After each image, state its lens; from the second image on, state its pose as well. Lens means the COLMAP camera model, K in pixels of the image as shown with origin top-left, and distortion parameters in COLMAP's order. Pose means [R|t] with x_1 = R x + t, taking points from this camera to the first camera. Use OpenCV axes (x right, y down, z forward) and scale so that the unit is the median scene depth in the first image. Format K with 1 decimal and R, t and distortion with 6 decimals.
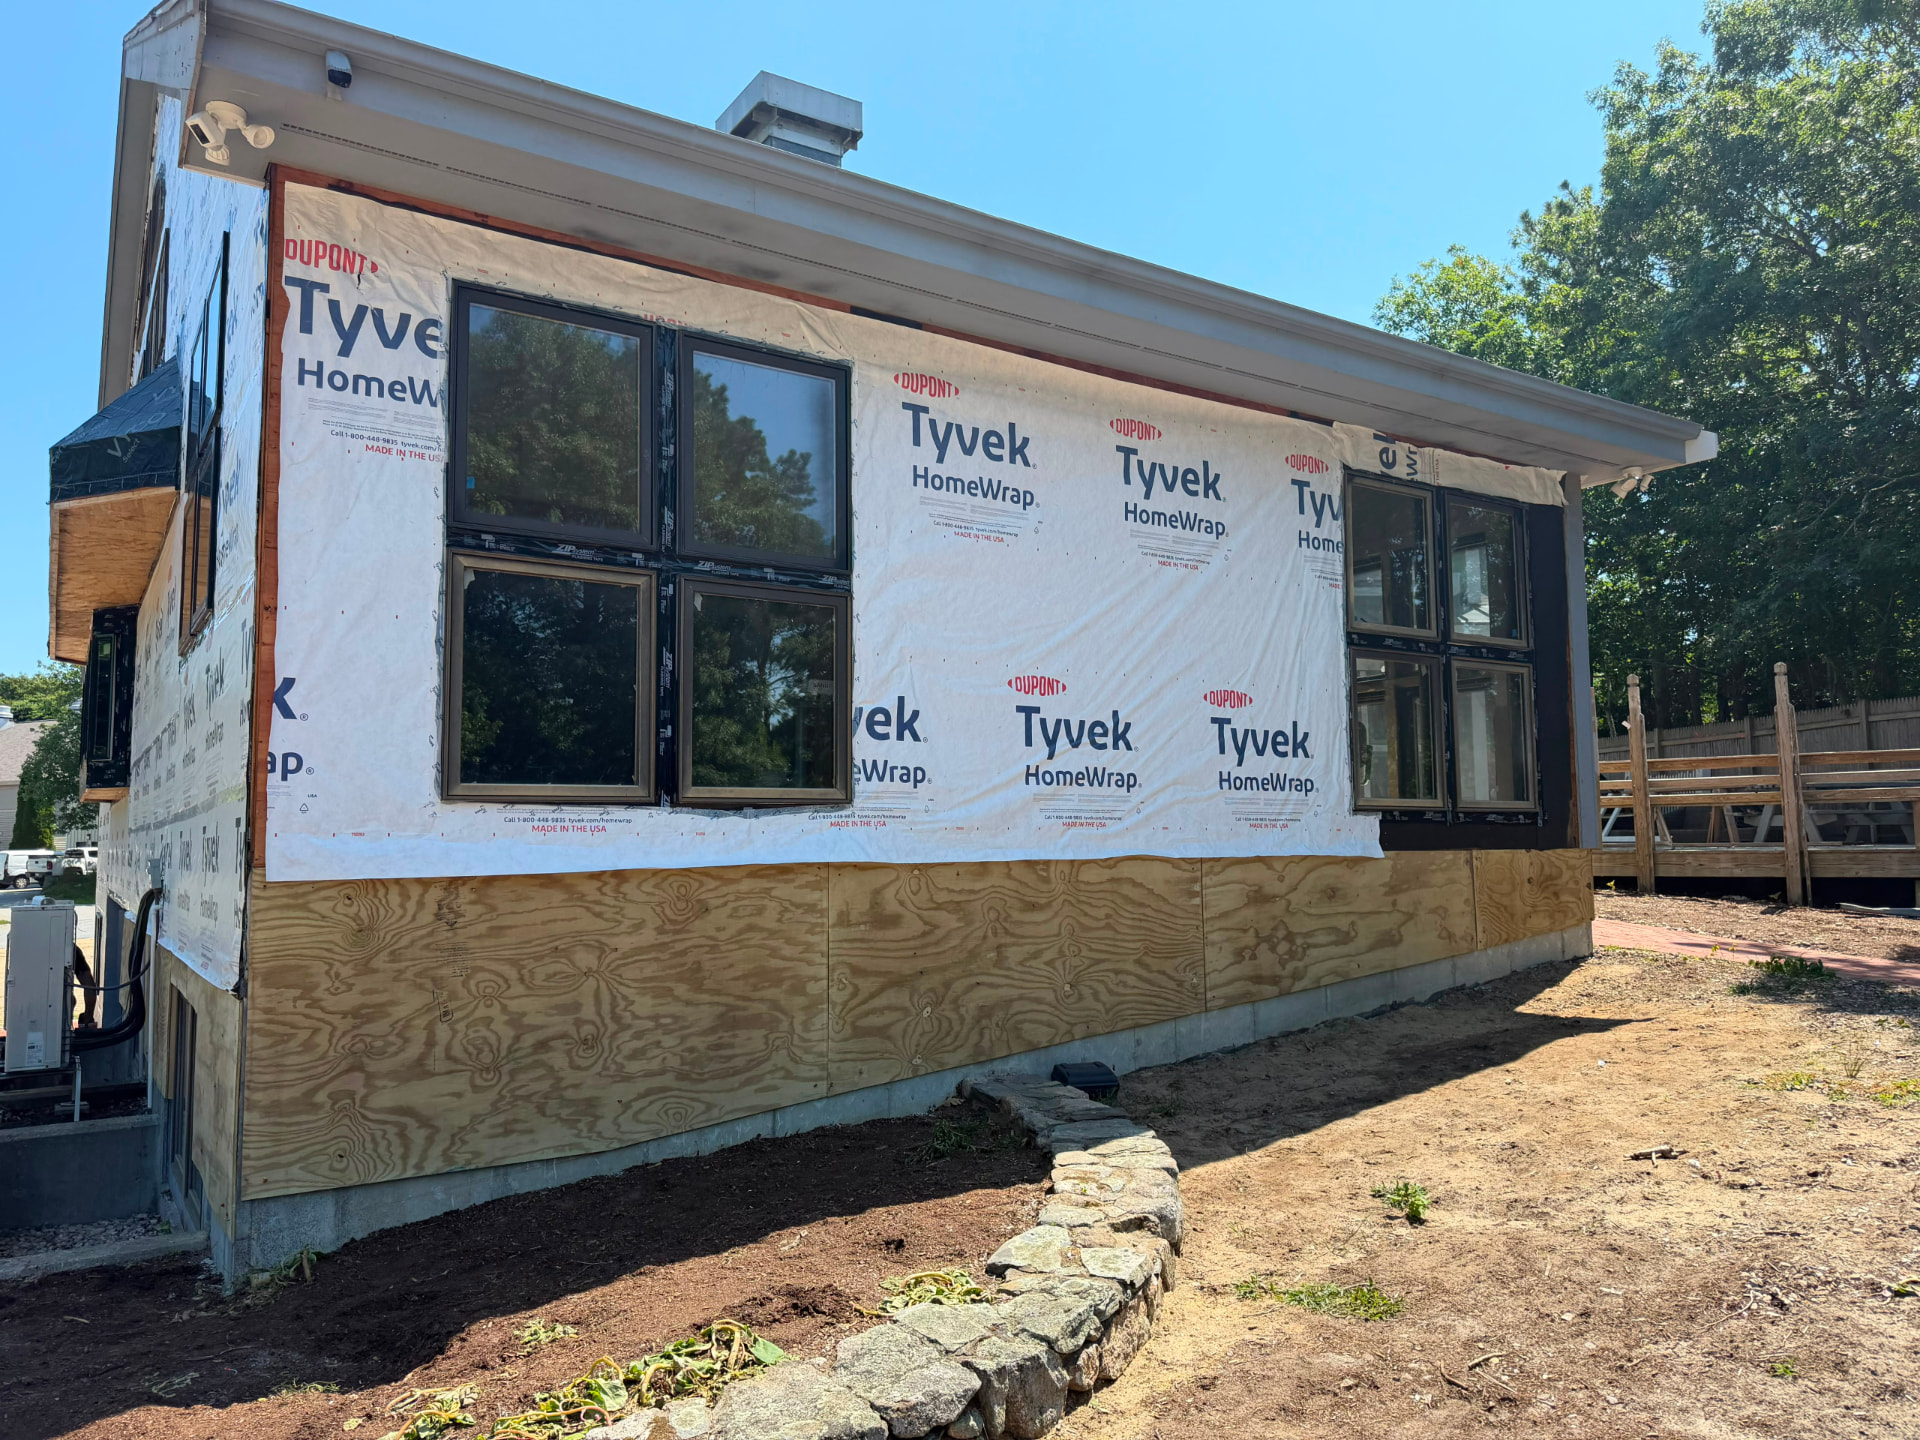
lens RADIAL K [[1366.4, 0, 958.4], [0, 1366.4, 721.0], [0, 0, 1]] dist [-0.000153, -0.011061]
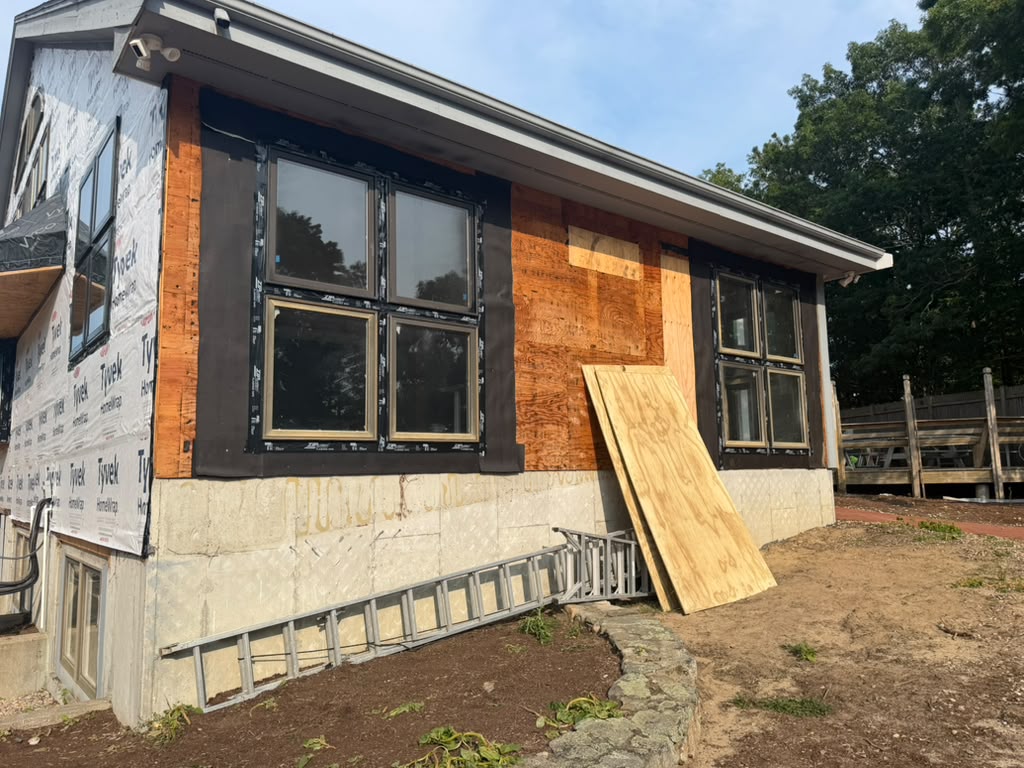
lens RADIAL K [[728.7, 0, 513.3], [0, 728.7, 385.5], [0, 0, 1]] dist [-0.000153, -0.011061]
pose [[0.994630, 0.001961, 0.103472, -0.101116], [0.001737, 0.999363, -0.035642, 0.015126], [-0.103476, 0.035630, 0.993994, 0.028293]]
